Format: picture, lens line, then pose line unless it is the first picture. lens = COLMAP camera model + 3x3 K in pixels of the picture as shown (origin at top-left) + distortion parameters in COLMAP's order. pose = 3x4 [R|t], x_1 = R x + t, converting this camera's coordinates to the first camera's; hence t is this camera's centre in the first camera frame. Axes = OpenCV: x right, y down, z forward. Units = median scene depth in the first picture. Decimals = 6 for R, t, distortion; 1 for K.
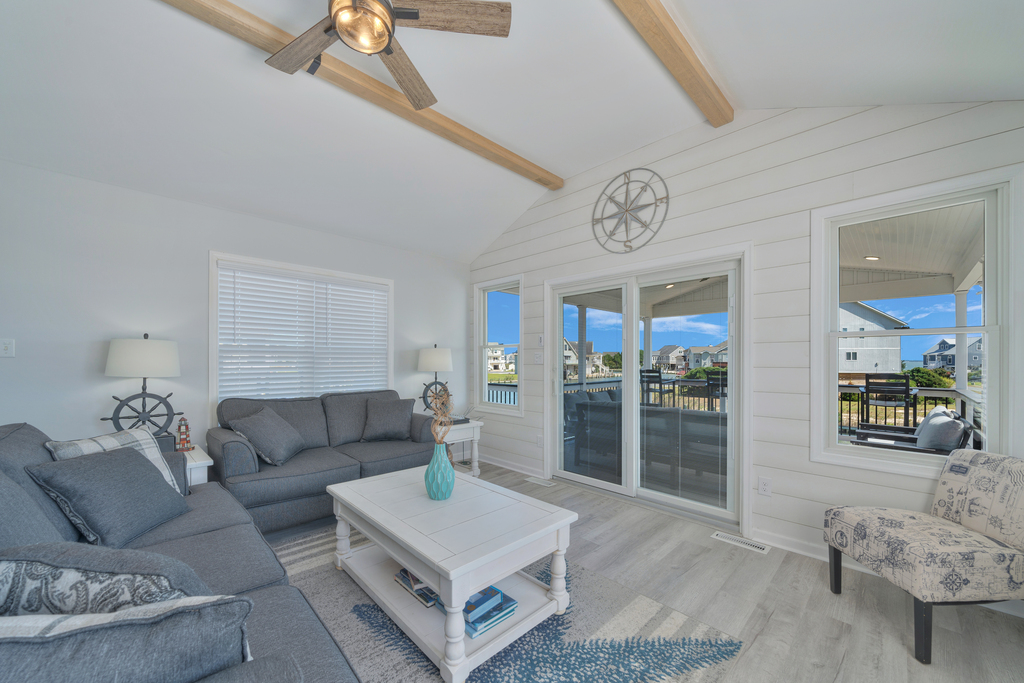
lens RADIAL K [[381.4, 0, 509.2], [0, 381.4, 360.3], [0, 0, 1]] dist [-0.003777, -0.000136]
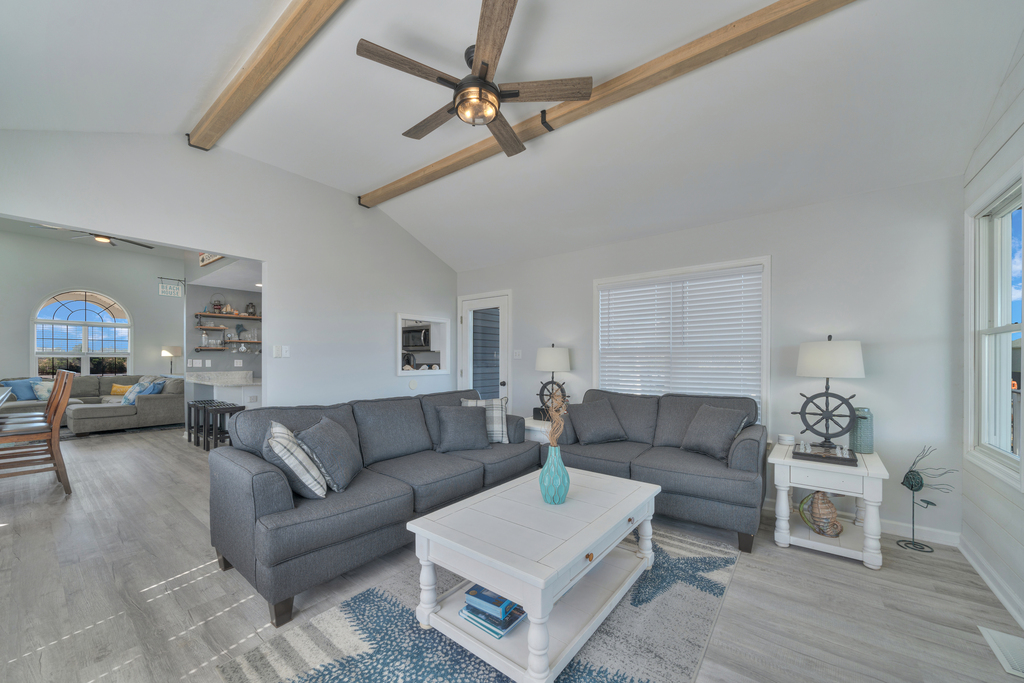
lens RADIAL K [[381.4, 0, 509.2], [0, 381.4, 360.3], [0, 0, 1]] dist [-0.003777, -0.000136]
pose [[0.136198, -0.005340, -0.990667, 0.520173], [0.001006, 0.999986, -0.005251, 0.005013], [0.990681, -0.000281, 0.136202, 0.513518]]
